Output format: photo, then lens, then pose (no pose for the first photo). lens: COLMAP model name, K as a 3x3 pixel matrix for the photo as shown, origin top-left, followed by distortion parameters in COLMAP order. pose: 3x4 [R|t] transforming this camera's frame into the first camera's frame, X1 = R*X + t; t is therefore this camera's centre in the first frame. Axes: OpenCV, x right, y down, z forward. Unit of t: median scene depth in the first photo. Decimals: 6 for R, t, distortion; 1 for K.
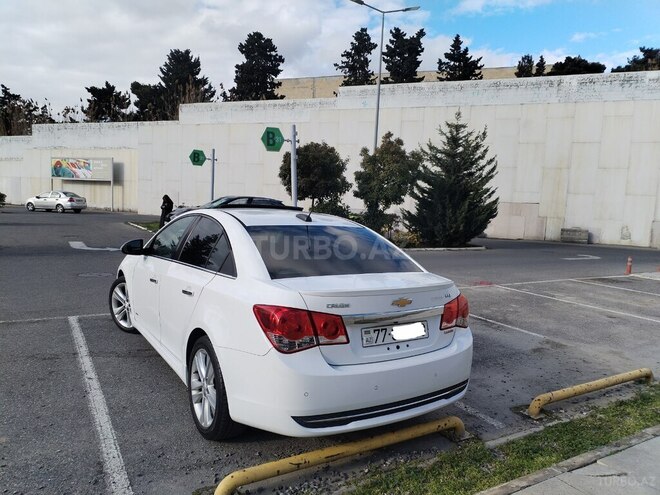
lens RADIAL K [[486.2, 0, 326.2], [0, 486.2, 252.5], [0, 0, 1]] dist [0.000654, 0.010417]
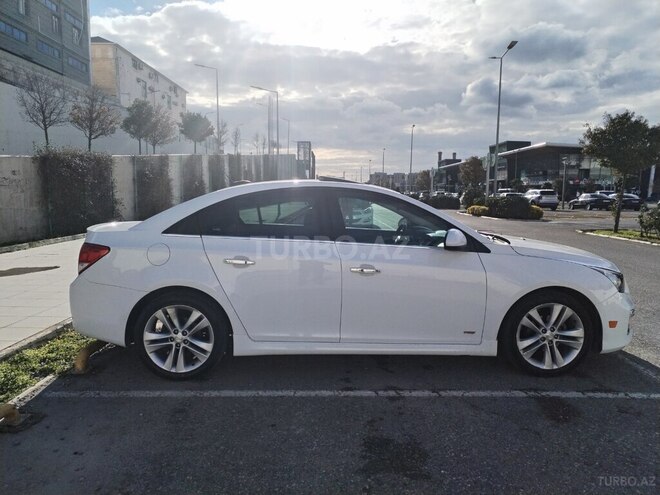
lens RADIAL K [[486.2, 0, 328.6], [0, 486.2, 249.7], [0, 0, 1]] dist [0.000654, 0.010417]
pose [[-0.511220, 0.051380, -0.857913, 0.174276], [-0.119425, 0.984281, 0.130112, -0.020289], [0.851112, 0.168972, -0.497048, 0.375176]]
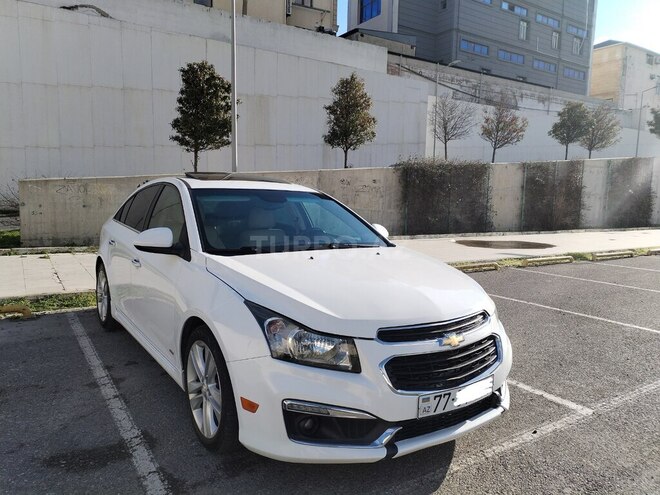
lens RADIAL K [[486.2, 0, 326.2], [0, 486.2, 249.0], [0, 0, 1]] dist [0.000654, 0.010417]
pose [[-0.996961, -0.064135, -0.044226, -0.070428], [-0.072096, 0.974642, 0.211835, -0.042671], [0.029519, 0.214380, -0.976304, 0.490885]]
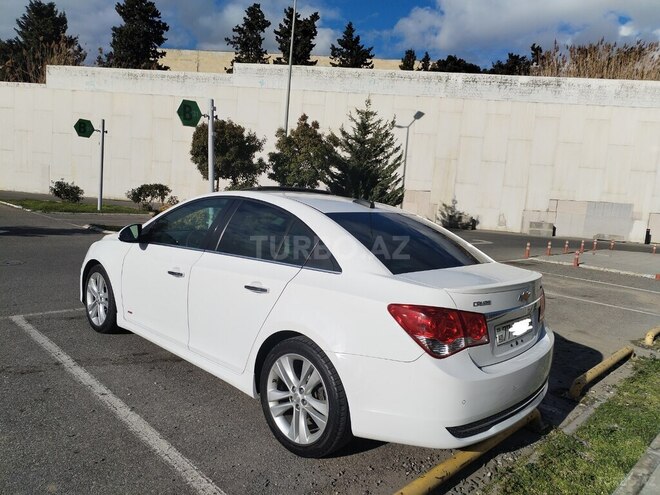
lens RADIAL K [[486.2, 0, 325.3], [0, 486.2, 250.9], [0, 0, 1]] dist [0.000654, 0.010417]
pose [[0.967922, -0.001137, 0.251248, -0.074946], [-0.006965, 0.999484, 0.031353, -0.002476], [-0.251154, -0.032097, 0.967415, 0.027814]]
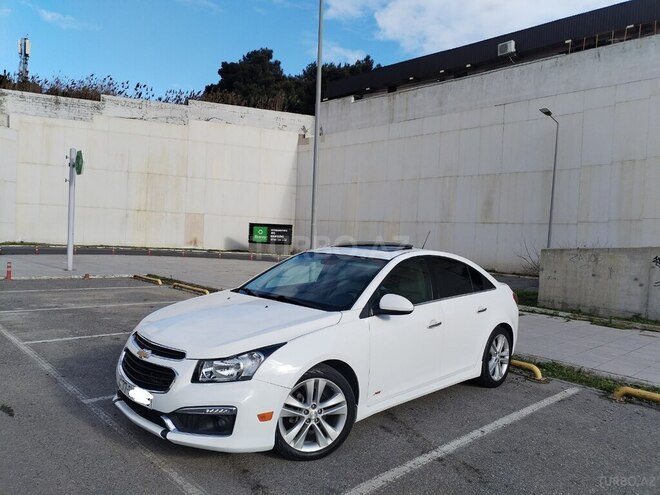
lens RADIAL K [[486.2, 0, 329.8], [0, 486.2, 247.8], [0, 0, 1]] dist [0.000654, 0.010417]
pose [[-0.226844, -0.080087, 0.970633, -0.305116], [0.041203, 0.994932, 0.091721, -0.048816], [-0.973059, 0.060799, -0.222395, 0.340850]]
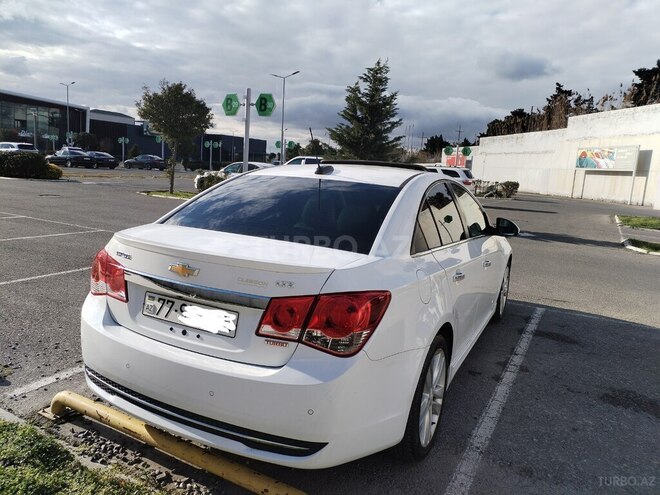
lens RADIAL K [[486.2, 0, 327.9], [0, 486.2, 250.8], [0, 0, 1]] dist [0.000654, 0.010417]
pose [[0.505090, 0.133795, -0.852633, 0.138021], [-0.127250, 0.988659, 0.079758, -0.001482], [0.853635, 0.068212, 0.516387, 0.130374]]
